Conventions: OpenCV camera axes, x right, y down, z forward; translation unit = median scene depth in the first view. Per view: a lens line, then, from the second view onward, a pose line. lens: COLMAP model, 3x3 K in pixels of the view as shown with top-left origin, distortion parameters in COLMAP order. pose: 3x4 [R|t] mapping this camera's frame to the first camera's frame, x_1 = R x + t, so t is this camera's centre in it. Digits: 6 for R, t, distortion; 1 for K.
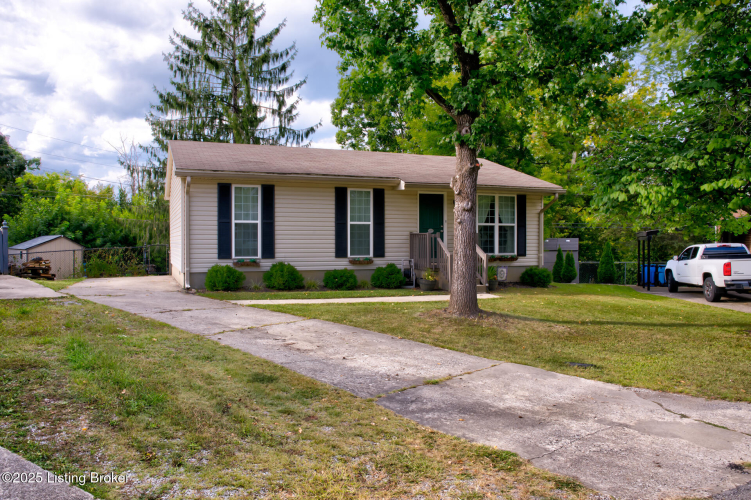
lens RADIAL K [[581.6, 0, 376.3], [0, 581.6, 249.0], [0, 0, 1]] dist [-0.004610, -0.002573]
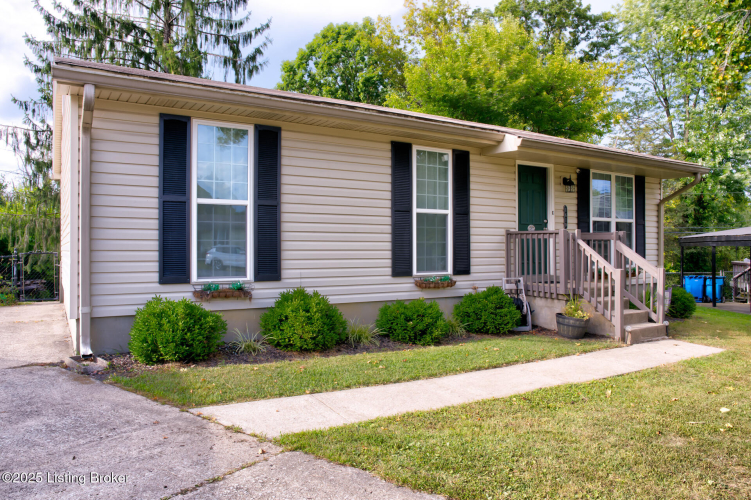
lens RADIAL K [[551.7, 0, 374.2], [0, 551.7, 250.8], [0, 0, 1]] dist [-0.005333, 0.009480]
pose [[0.988518, -0.000971, 0.151102, -0.159780], [0.002906, 0.999917, -0.012584, -0.002077], [-0.151077, 0.012879, 0.988438, 0.512902]]
